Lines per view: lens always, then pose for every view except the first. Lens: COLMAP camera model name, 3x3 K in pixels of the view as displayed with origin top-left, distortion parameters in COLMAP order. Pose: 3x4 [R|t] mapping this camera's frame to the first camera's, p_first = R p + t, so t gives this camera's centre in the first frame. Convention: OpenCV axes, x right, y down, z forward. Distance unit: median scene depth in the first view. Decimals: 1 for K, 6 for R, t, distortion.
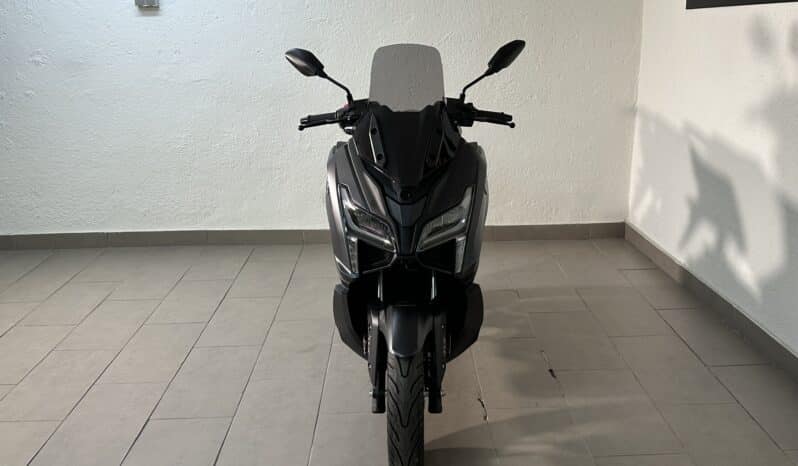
lens RADIAL K [[740.7, 0, 399.9], [0, 740.7, 231.0], [0, 0, 1]] dist [0.056049, 0.000000]
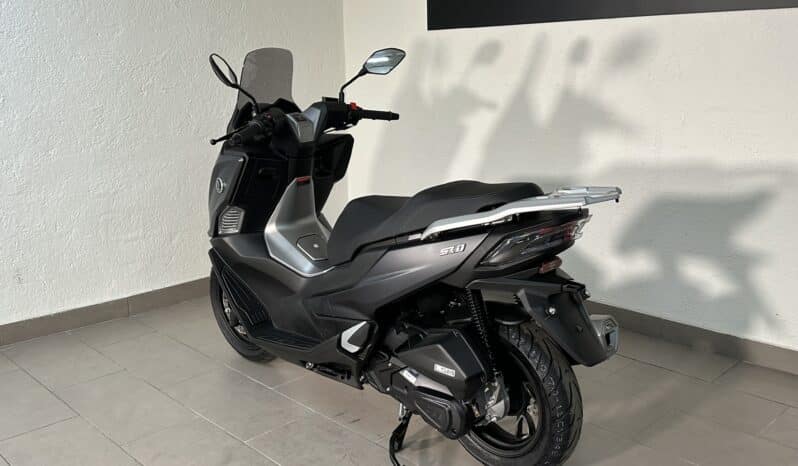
lens RADIAL K [[756.7, 0, 404.7], [0, 756.7, 238.4], [0, 0, 1]] dist [0.026442, 0.000000]
pose [[0.729152, -0.156745, 0.666159, -0.433069], [0.185337, 0.982268, 0.028262, -0.043851], [-0.658777, 0.102857, 0.745274, 0.266668]]
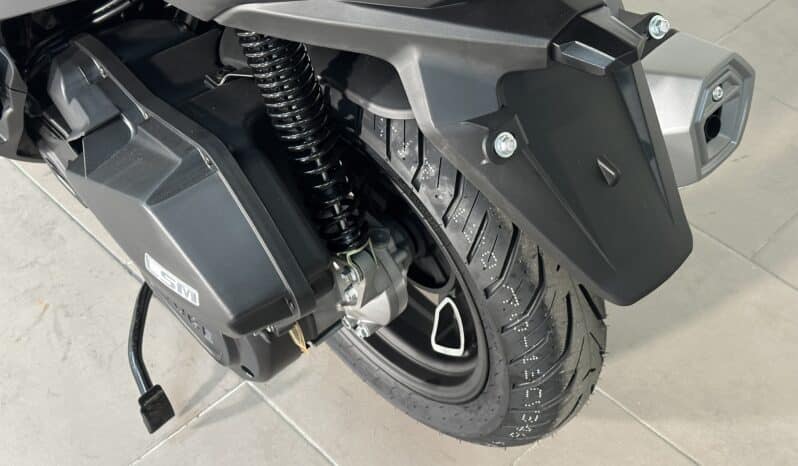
lens RADIAL K [[1159.7, 0, 400.3], [0, 1159.7, 234.0], [0, 0, 1]] dist [-0.024441, 0.000000]
pose [[0.741957, -0.487518, 0.460245, -0.123249], [0.200202, 0.816259, 0.541886, -0.074412], [-0.639858, -0.309914, 0.703232, 0.458315]]
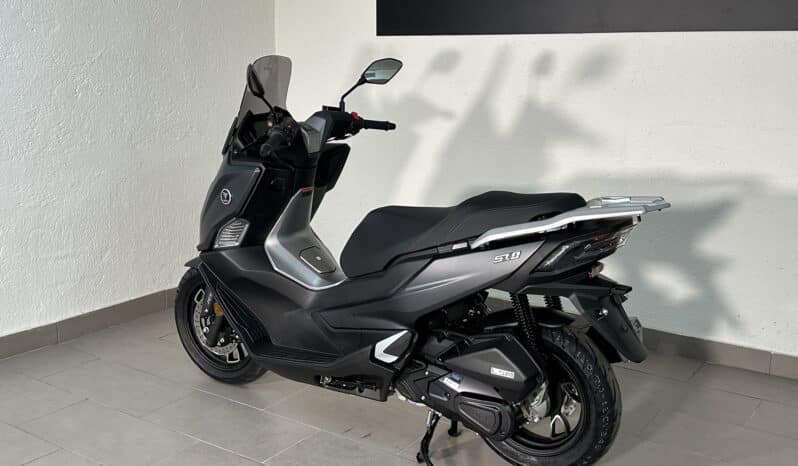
lens RADIAL K [[852.0, 0, 392.9], [0, 852.0, 234.7], [0, 0, 1]] dist [0.032831, 0.000000]
pose [[0.583948, -0.148298, 0.798130, -0.619672], [0.192865, 0.980366, 0.041049, -0.075778], [-0.788548, 0.129961, 0.601085, 0.335118]]
